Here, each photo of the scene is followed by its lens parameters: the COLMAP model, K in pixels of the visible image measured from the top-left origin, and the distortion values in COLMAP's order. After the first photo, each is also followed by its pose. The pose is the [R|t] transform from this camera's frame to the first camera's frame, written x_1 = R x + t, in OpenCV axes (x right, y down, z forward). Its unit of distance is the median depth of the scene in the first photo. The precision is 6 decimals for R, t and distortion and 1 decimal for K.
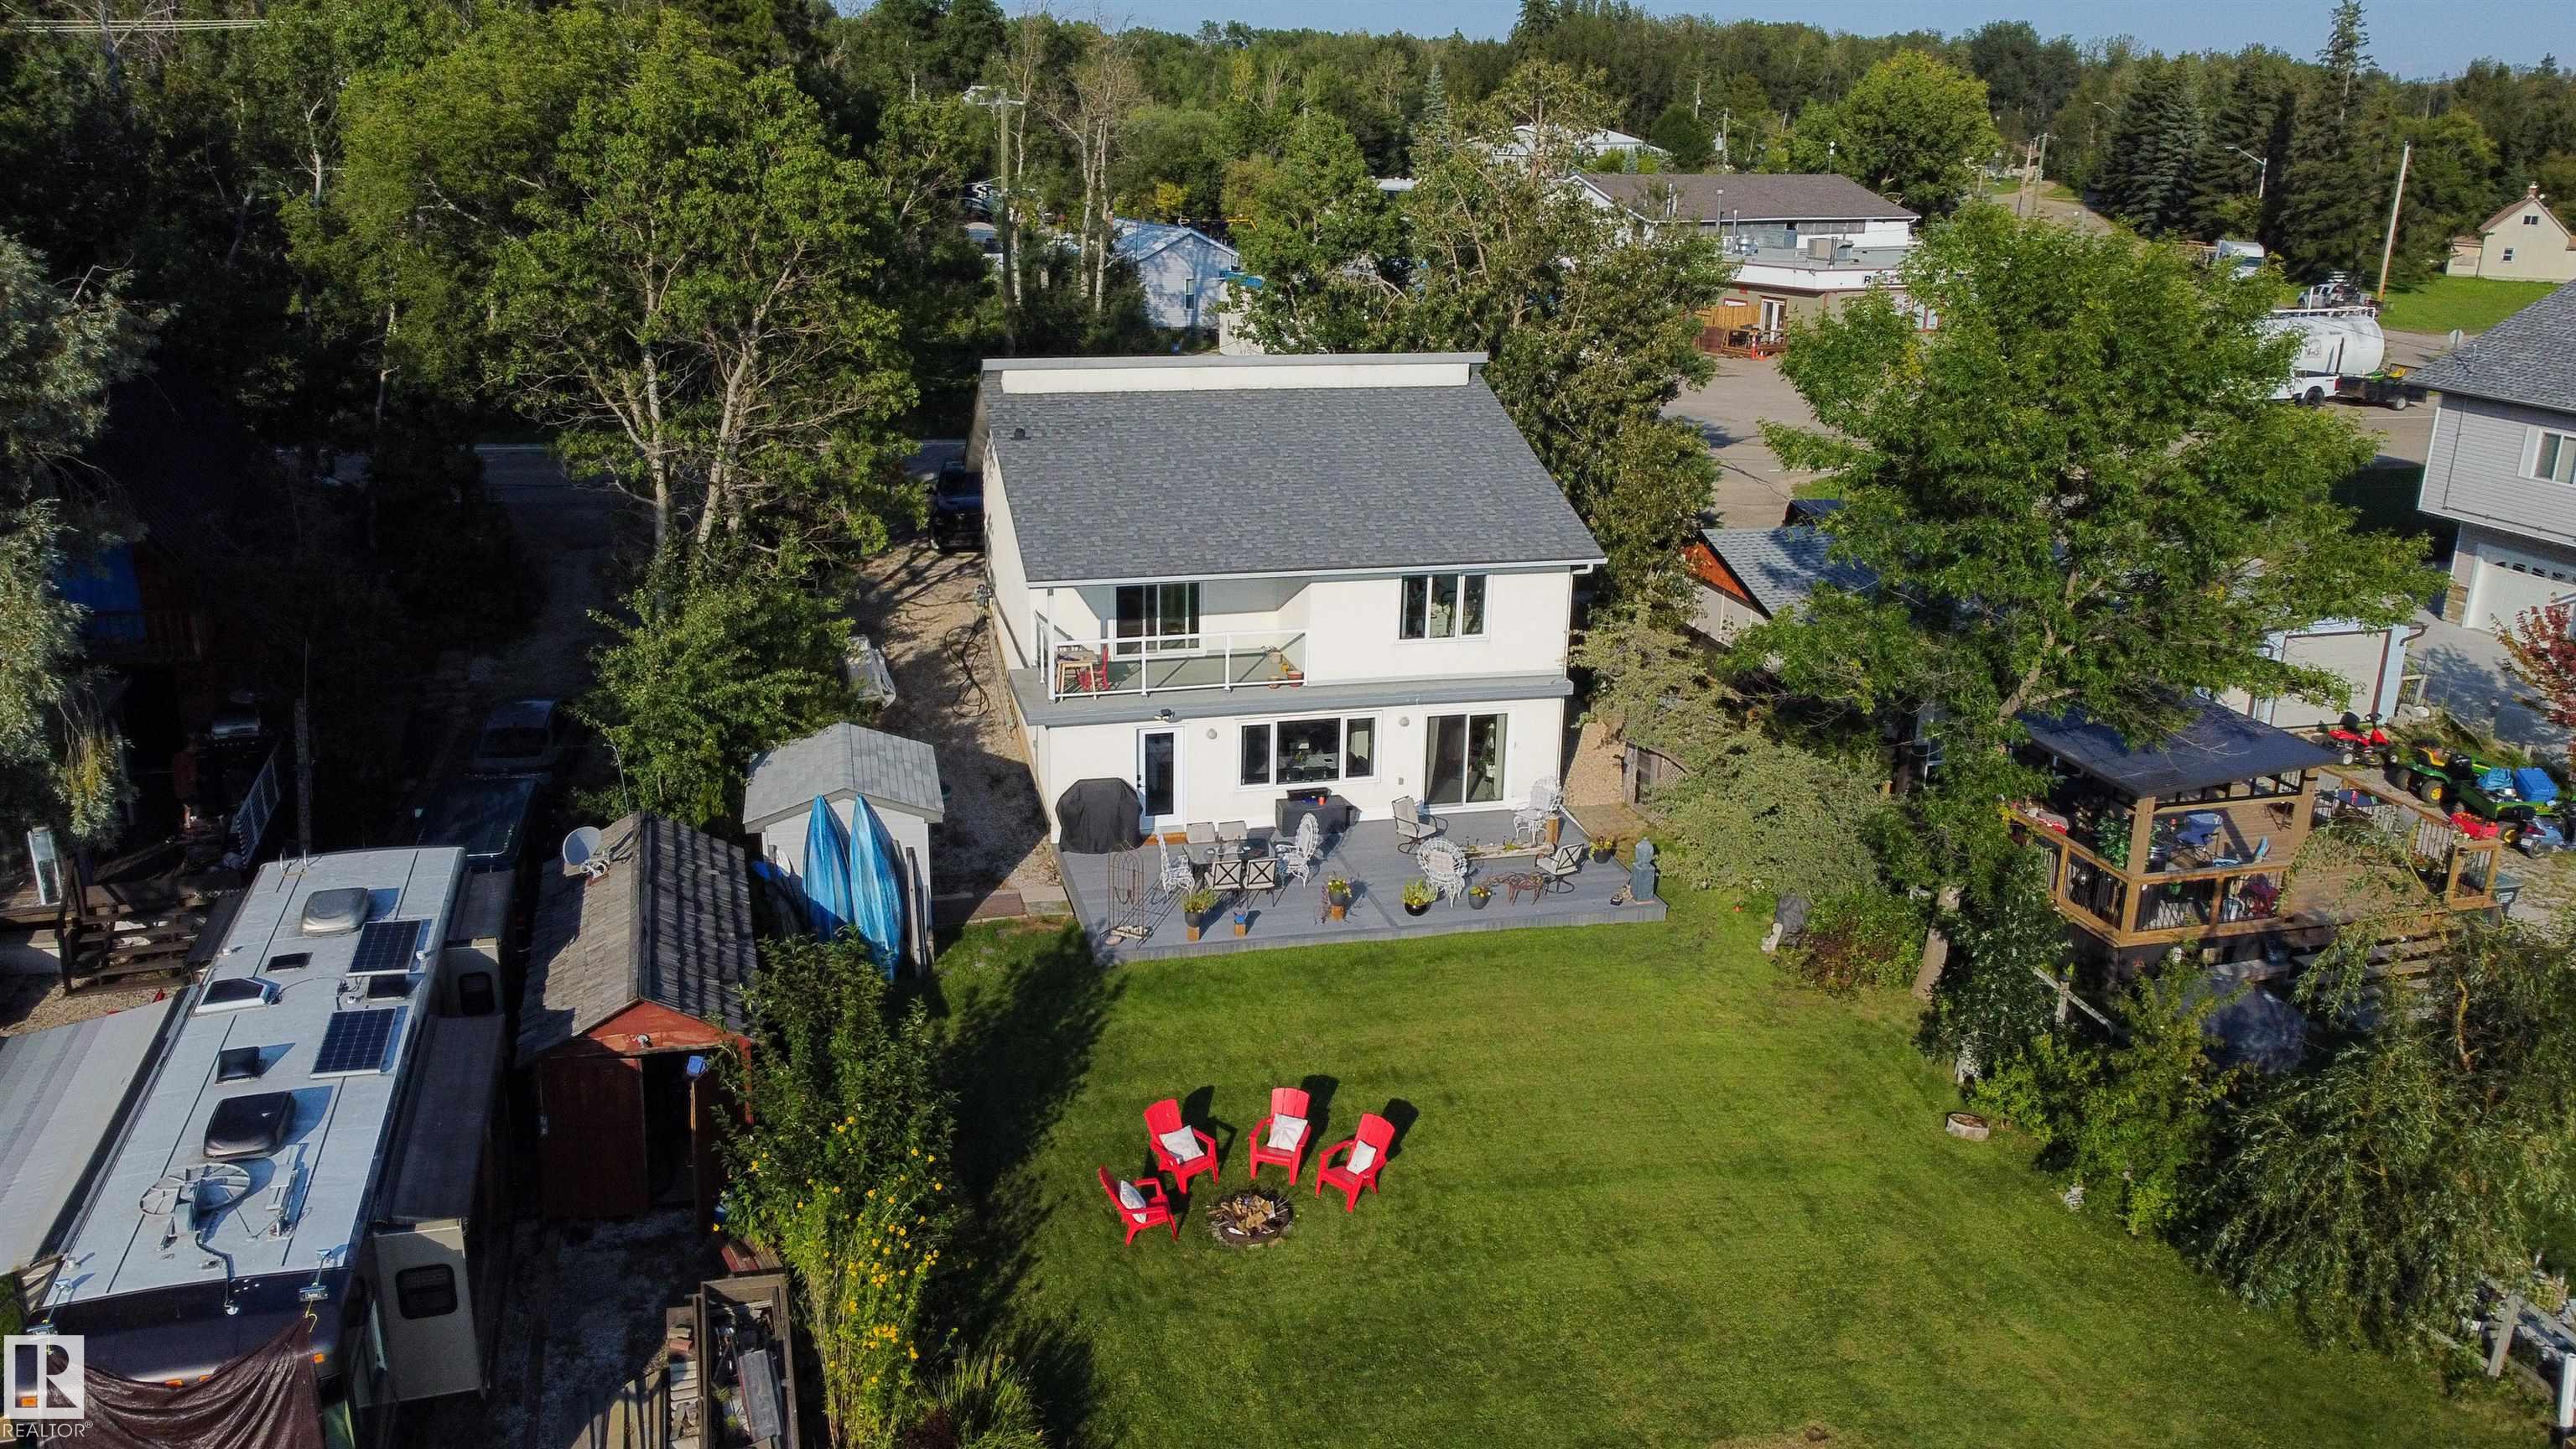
lens RADIAL K [[1942.8, 0, 1288.0], [0, 1942.8, 724.5], [0, 0, 1]] dist [-0.004196, -0.008334]
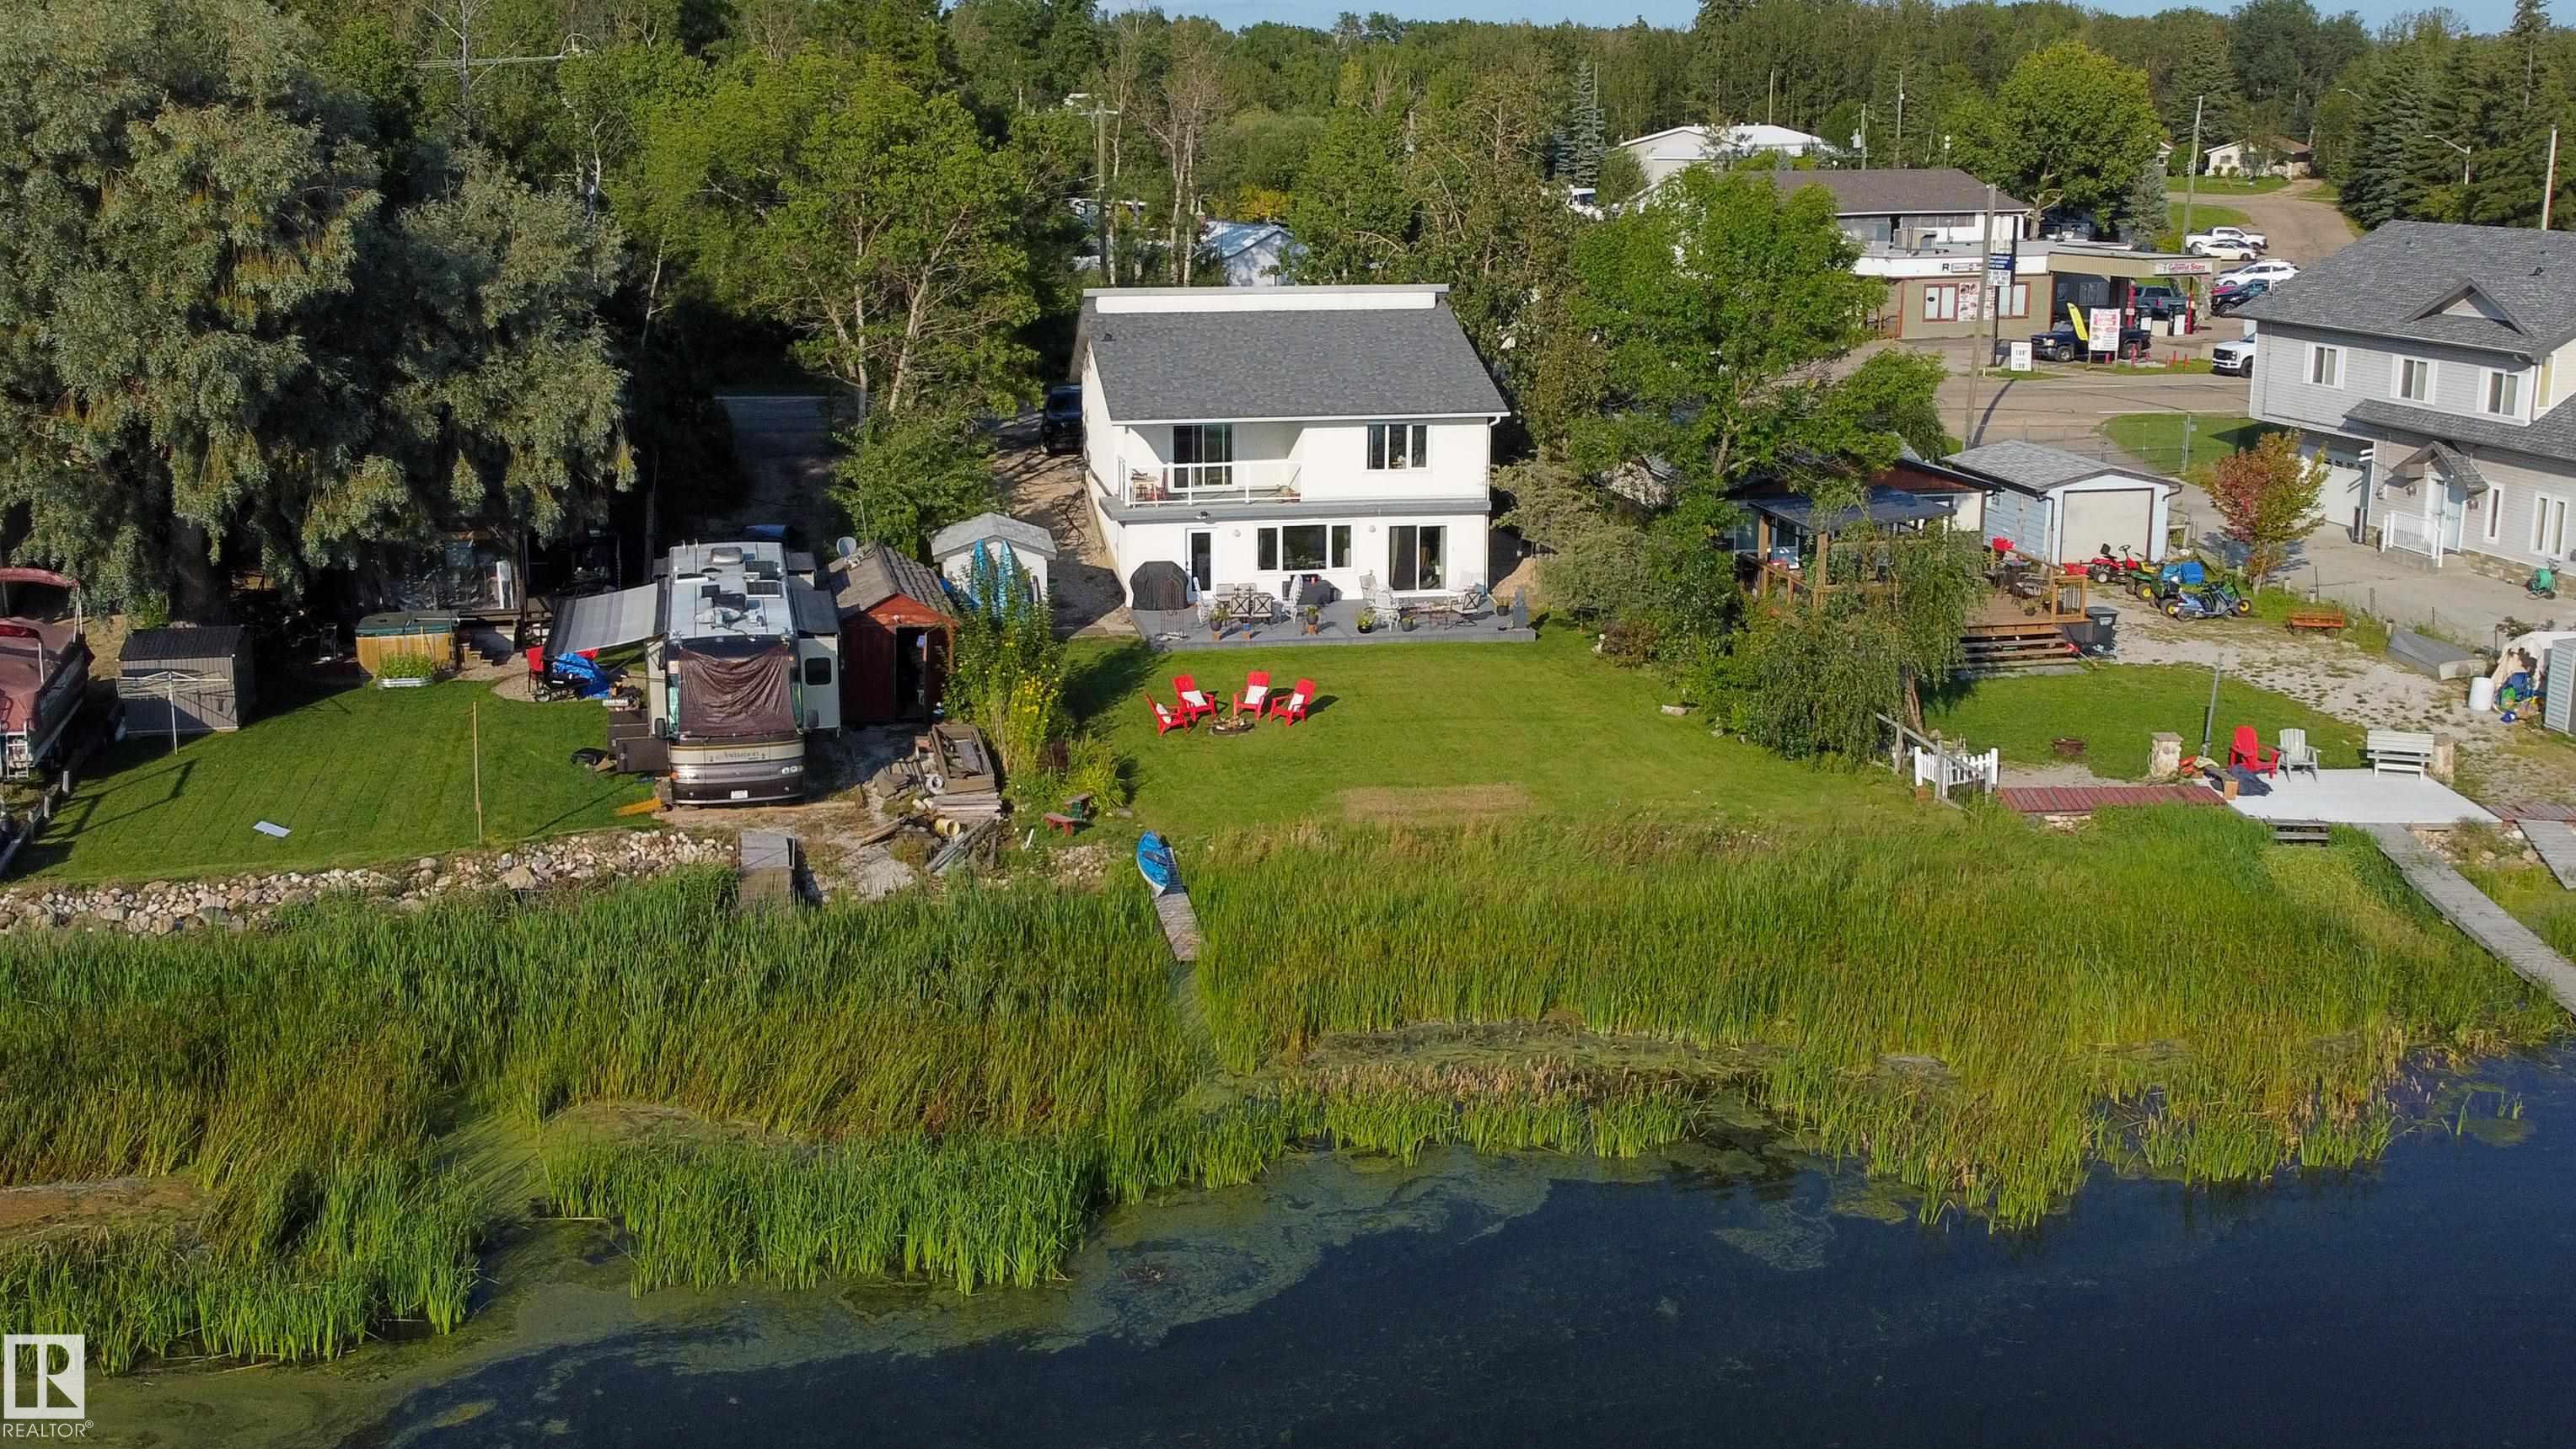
lens RADIAL K [[2581.4, 0, 1290.8], [0, 2581.4, 693.2], [0, 0, 1]] dist [-0.009004, -0.021525]
pose [[0.997458, -0.002493, -0.071212, 0.137881], [-0.003652, 0.996285, -0.086042, 0.289248], [0.071162, 0.086083, 0.993743, -0.906220]]
